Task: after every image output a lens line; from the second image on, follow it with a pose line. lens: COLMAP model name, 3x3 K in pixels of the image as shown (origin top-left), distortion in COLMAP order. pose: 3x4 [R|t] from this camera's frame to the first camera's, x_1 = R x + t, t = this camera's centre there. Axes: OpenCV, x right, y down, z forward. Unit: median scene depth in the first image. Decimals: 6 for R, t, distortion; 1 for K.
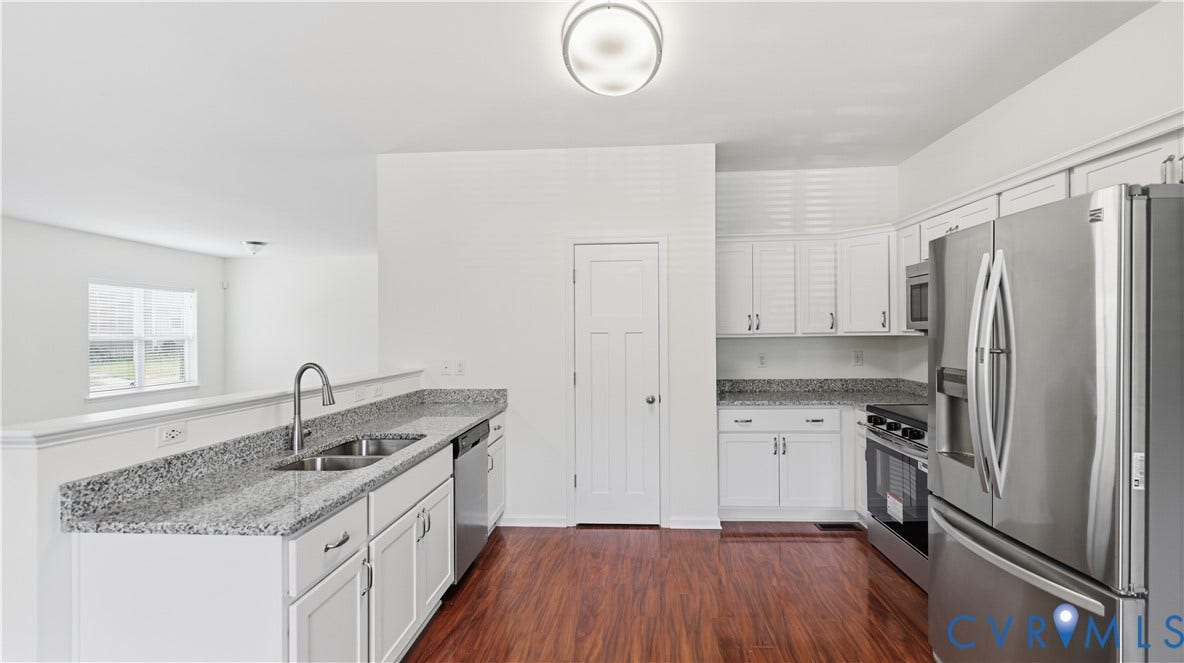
lens RADIAL K [[550.2, 0, 591.9], [0, 550.2, 333.1], [0, 0, 1]] dist [0.002033, -0.000389]
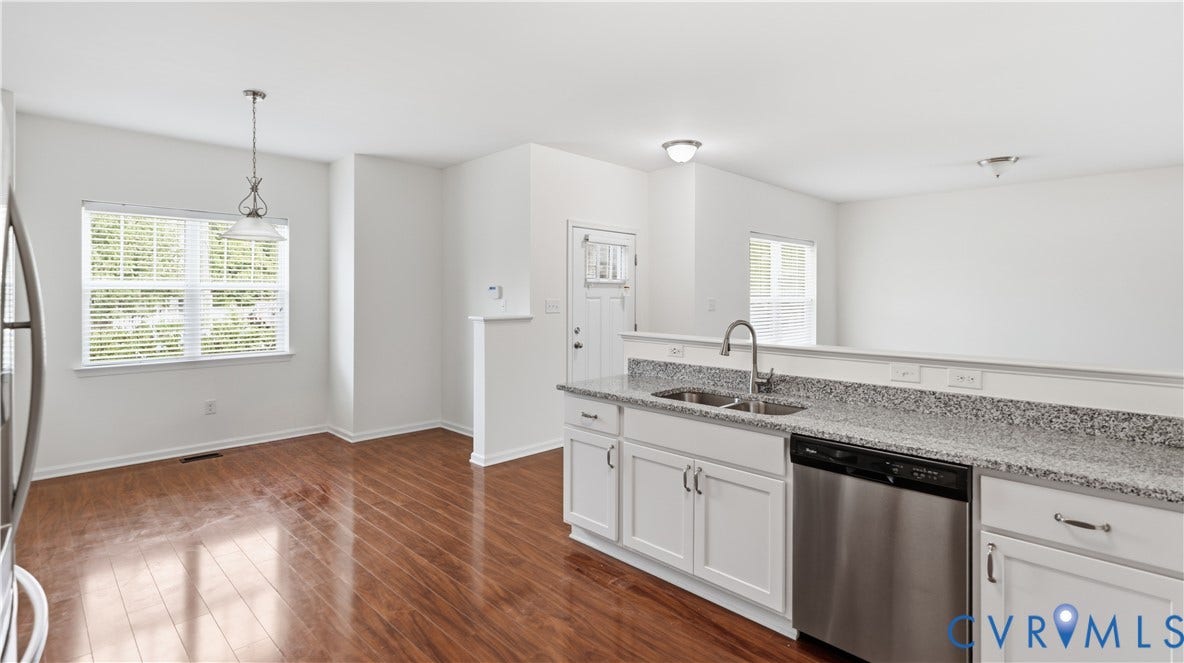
lens RADIAL K [[550.2, 0, 595.6], [0, 550.2, 298.0], [0, 0, 1]] dist [0.002033, -0.000389]
pose [[-0.653306, 0.009163, -0.757039, 0.377636], [0.002280, 0.999946, 0.010136, -0.005062], [0.757091, 0.004896, -0.653291, 0.964133]]
